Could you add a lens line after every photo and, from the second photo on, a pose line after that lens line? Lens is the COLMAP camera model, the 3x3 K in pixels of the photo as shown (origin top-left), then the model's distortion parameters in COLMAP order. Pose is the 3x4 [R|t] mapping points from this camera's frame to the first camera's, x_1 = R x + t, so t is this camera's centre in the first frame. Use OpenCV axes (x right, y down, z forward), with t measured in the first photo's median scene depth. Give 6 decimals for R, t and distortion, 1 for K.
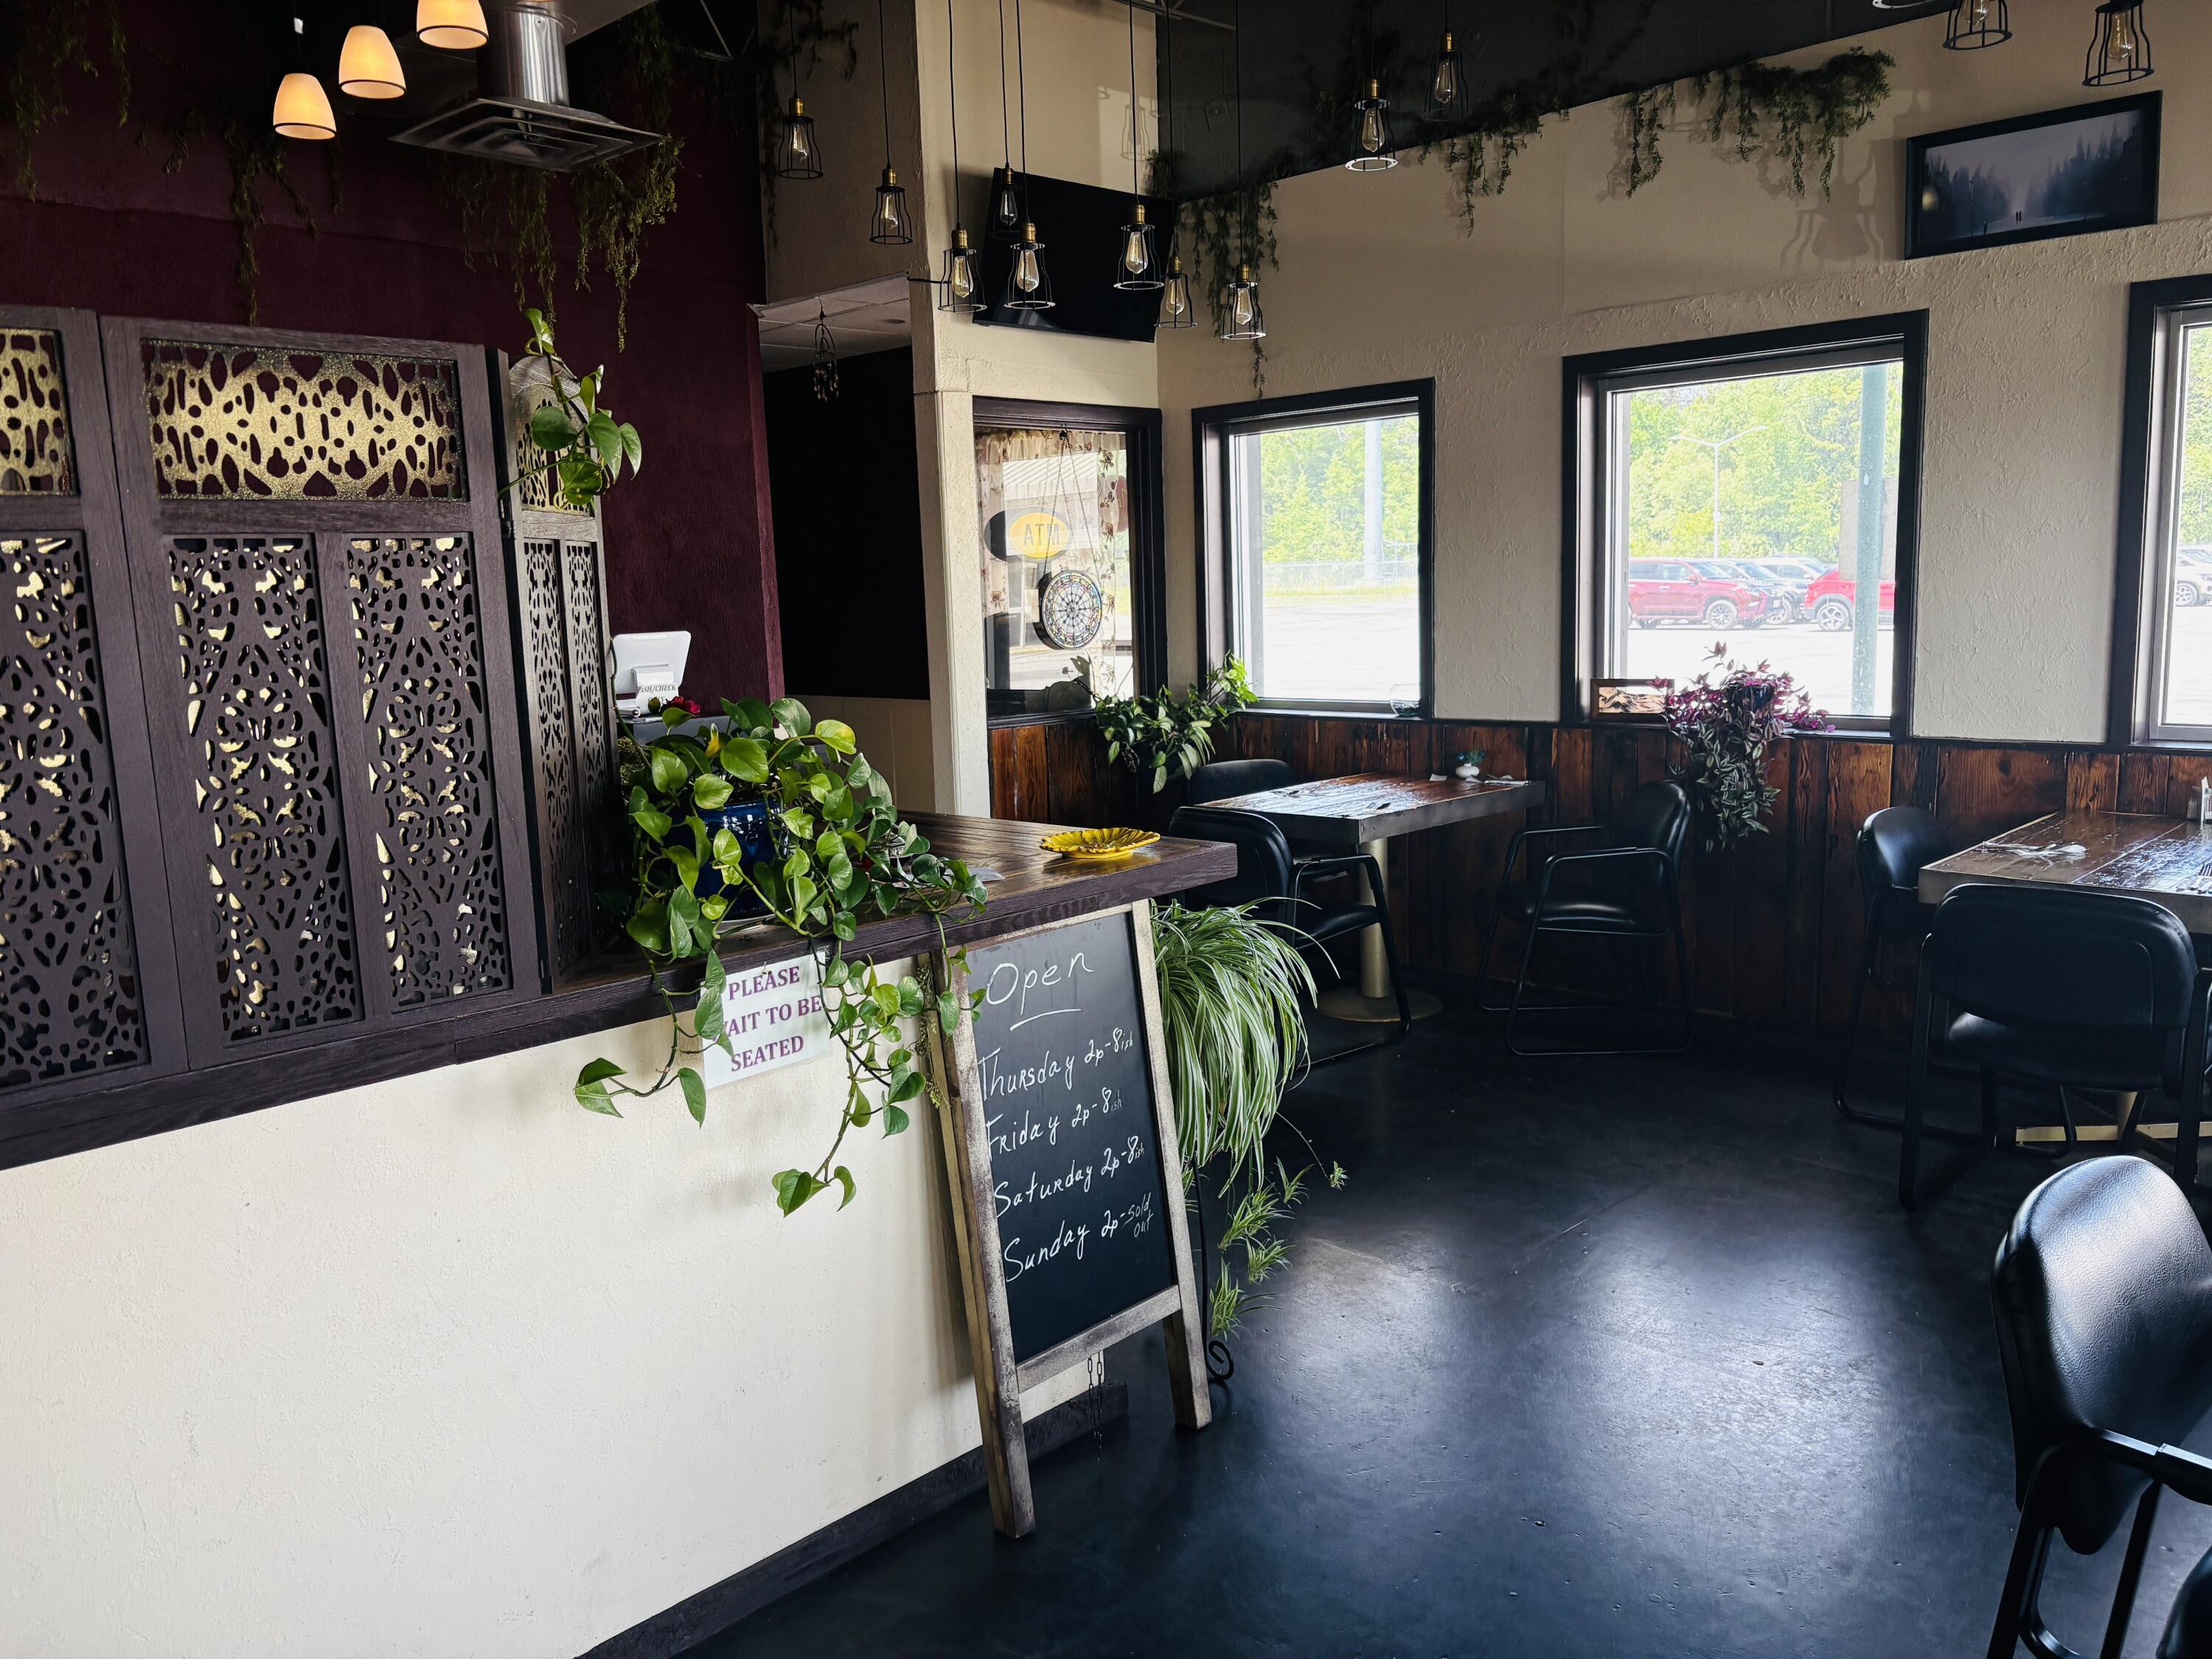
lens RADIAL K [[1667.8, 0, 1106.0], [0, 1667.8, 829.5], [0, 0, 1]] dist [0.043239, -0.059721]
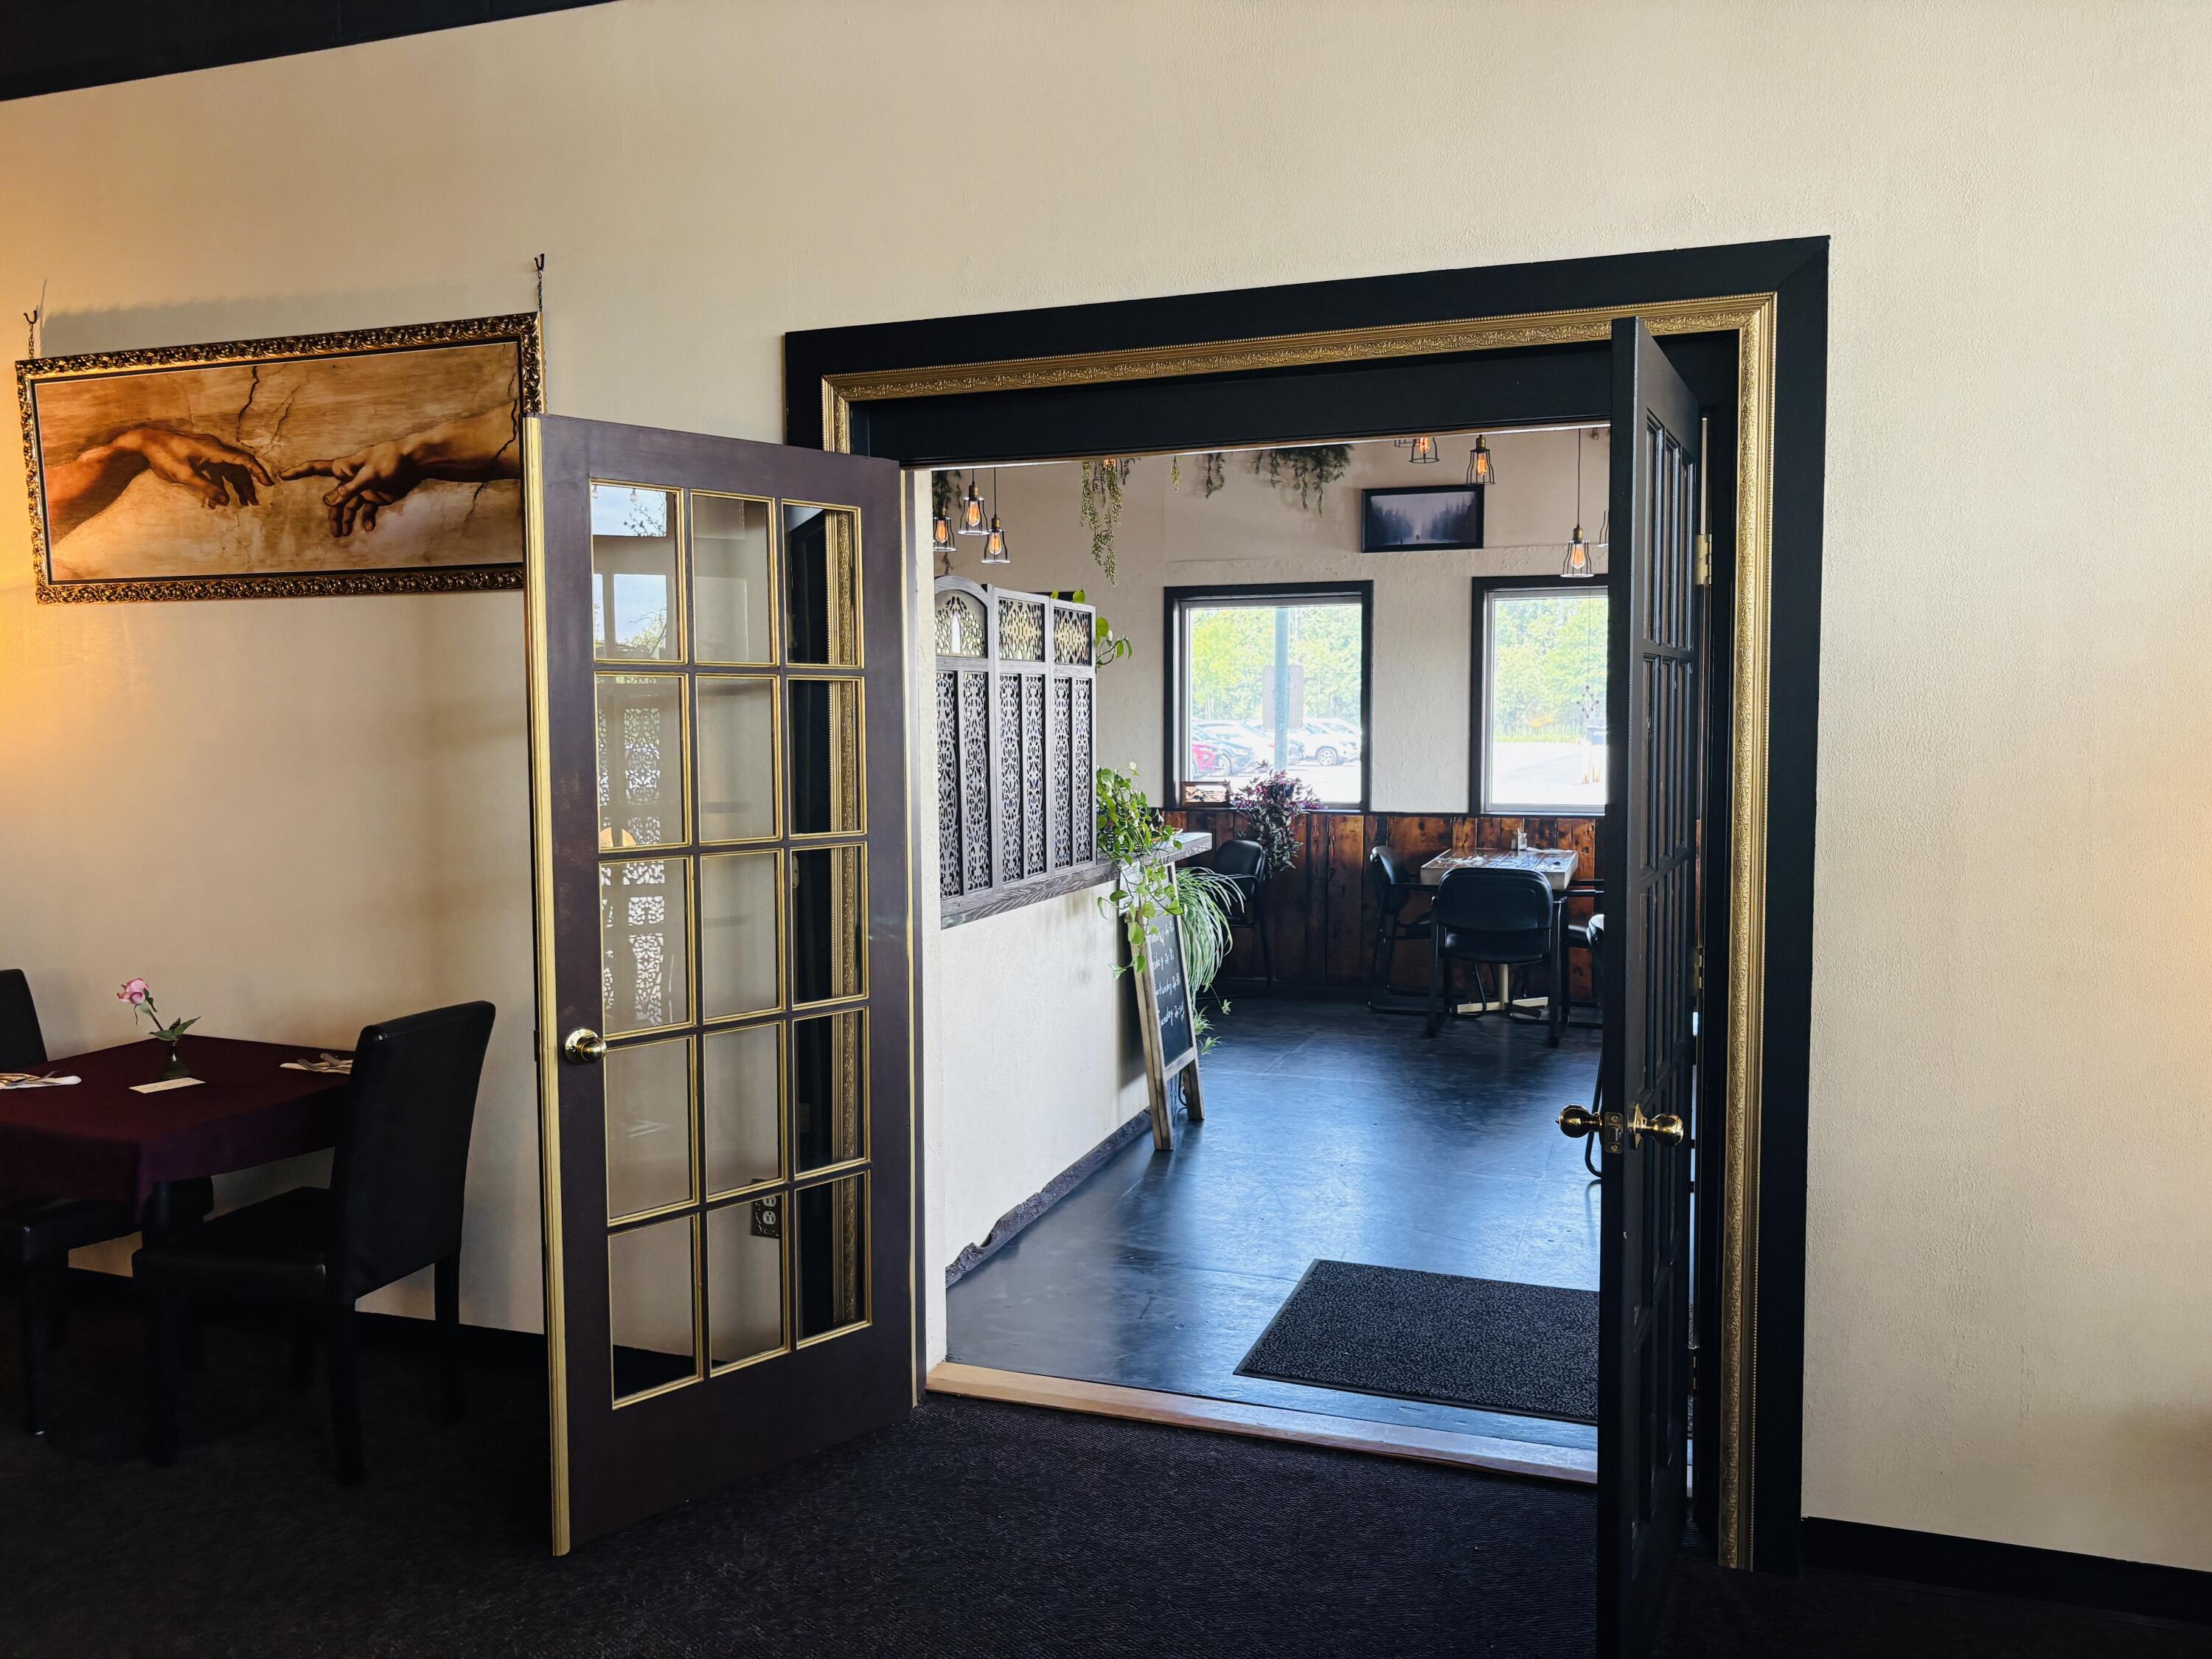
lens RADIAL K [[1667.8, 0, 1106.0], [0, 1667.8, 829.5], [0, 0, 1]] dist [0.043239, -0.059721]
pose [[0.897552, 0.003143, 0.440898, -0.581479], [0.036582, 0.995996, -0.081571, 0.102210], [-0.439389, 0.089343, 0.893843, -0.486263]]
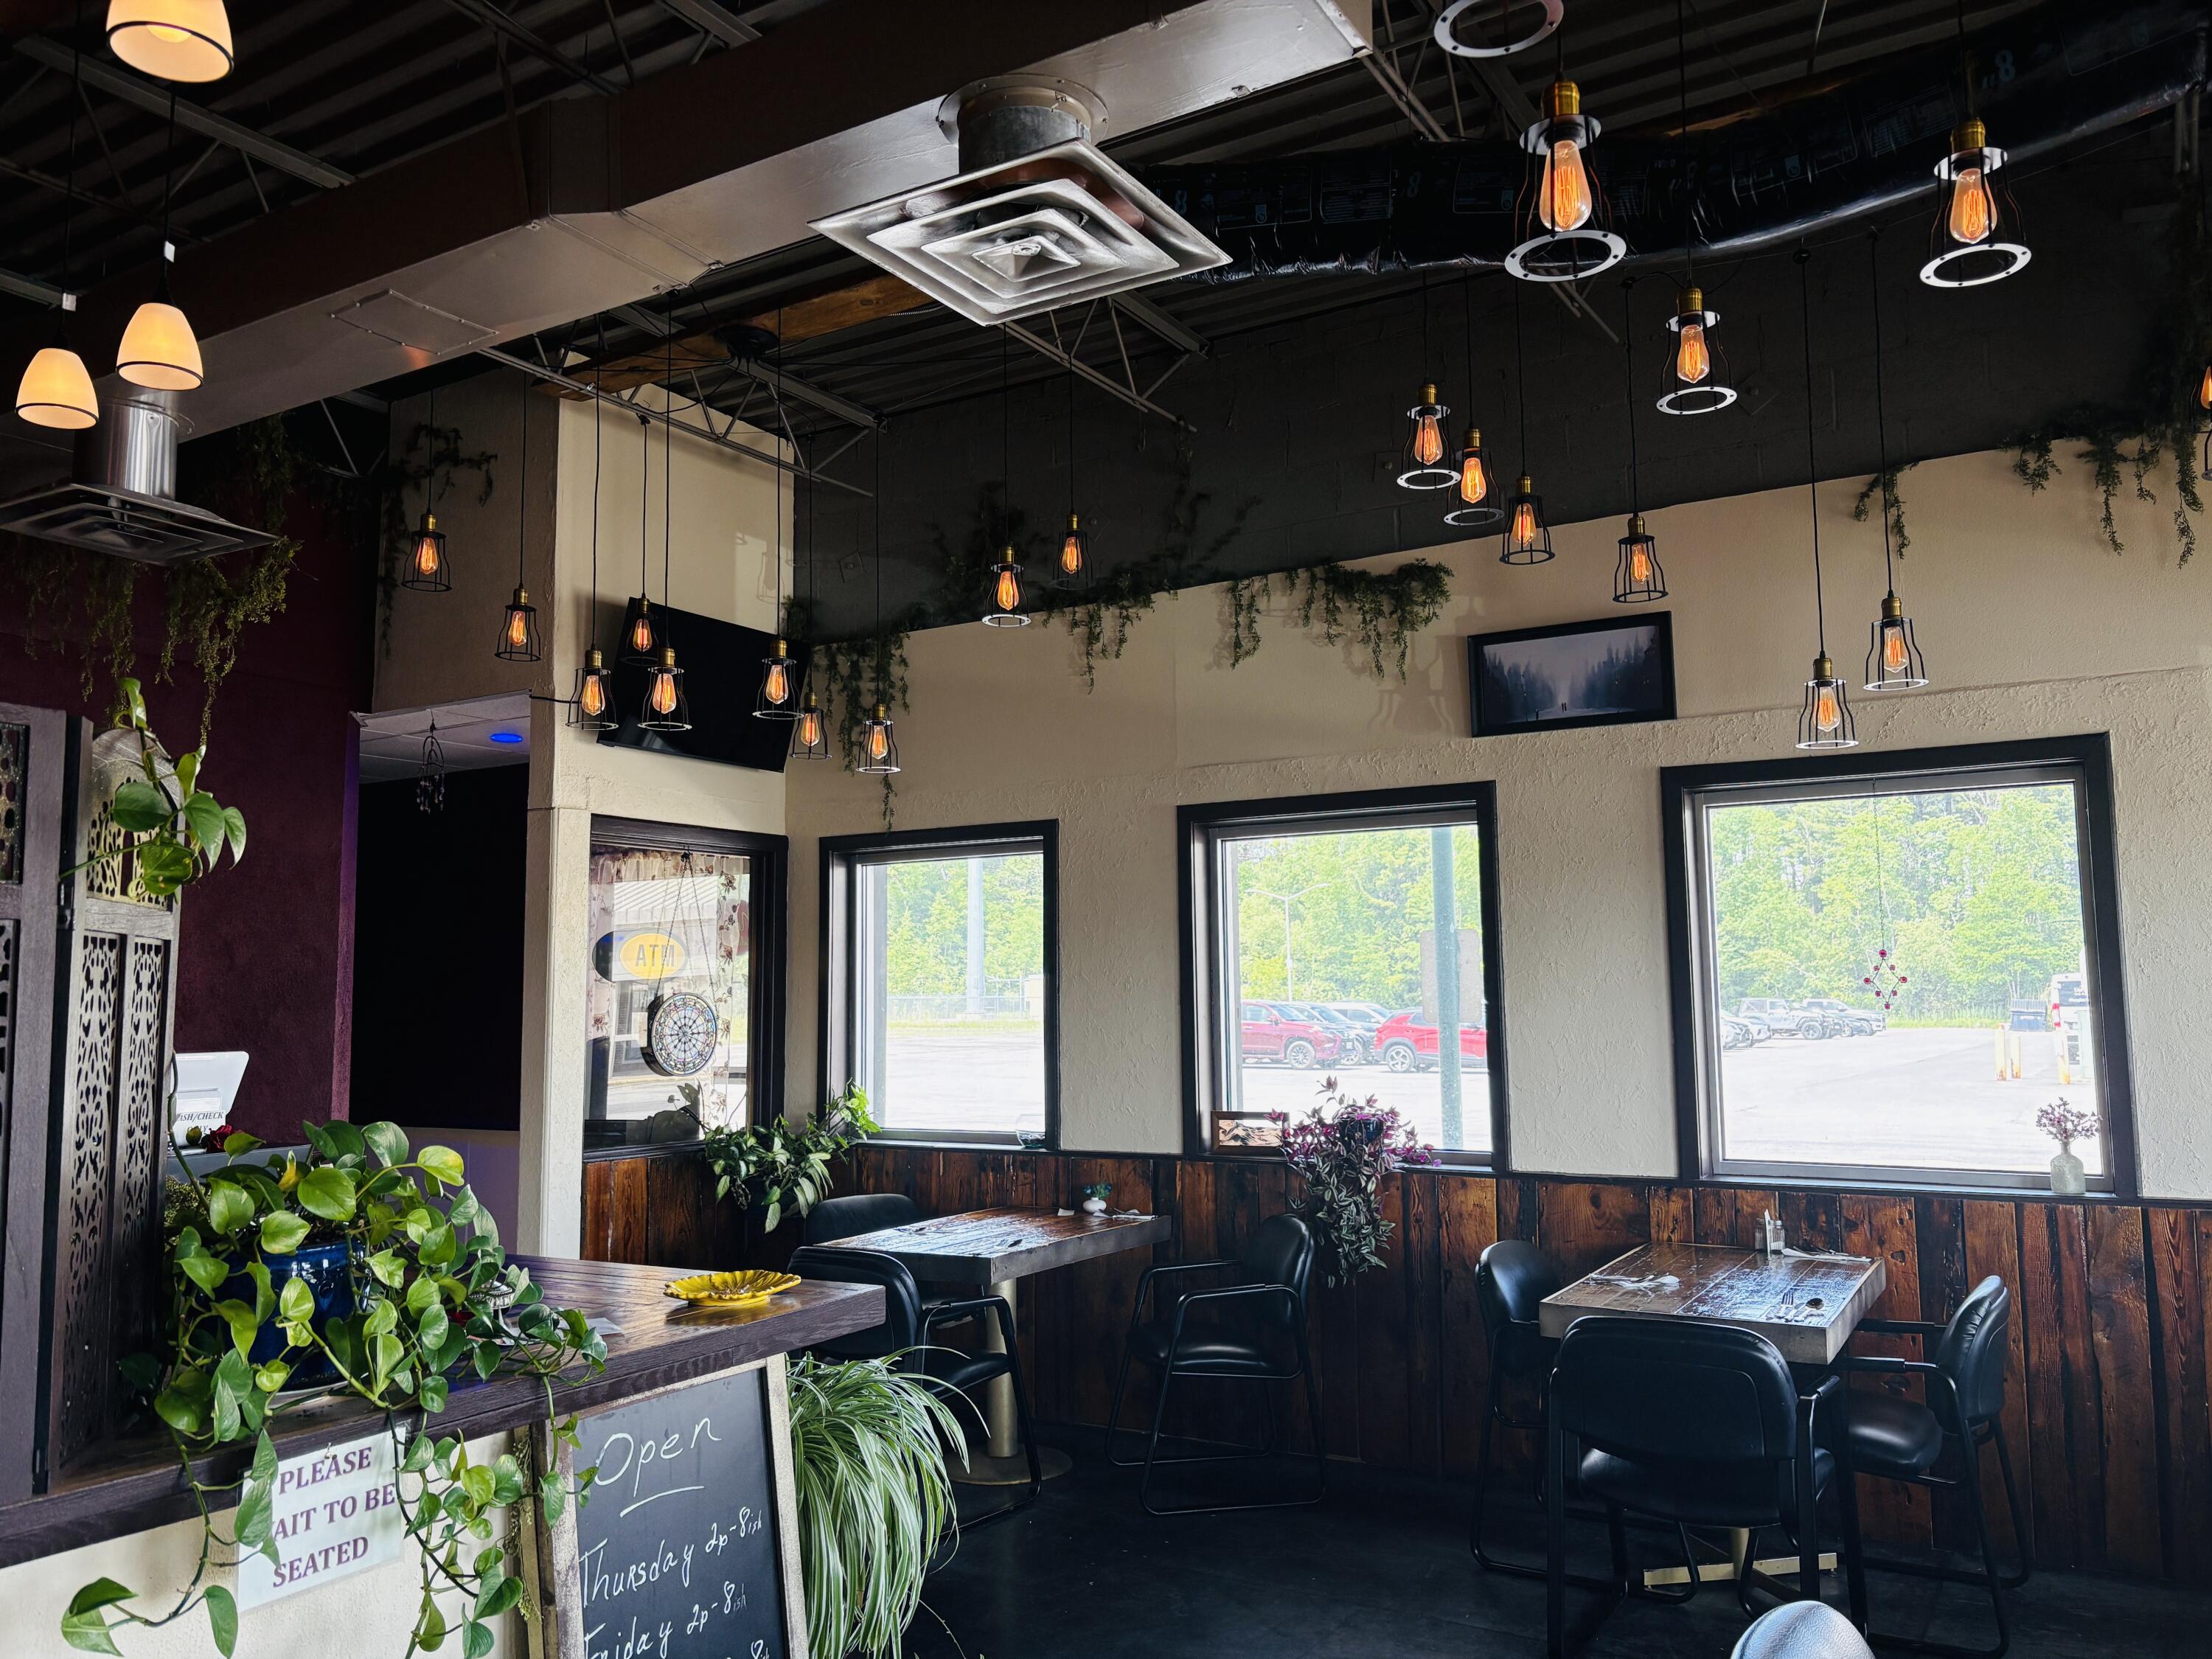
lens RADIAL K [[1667.8, 0, 1106.0], [0, 1667.8, 829.5], [0, 0, 1]] dist [0.043239, -0.059721]
pose [[0.971737, 0.047504, 0.231236, -0.017799], [0.013127, 0.967154, -0.253851, 0.000741], [-0.235700, 0.249712, 0.939196, 0.024017]]
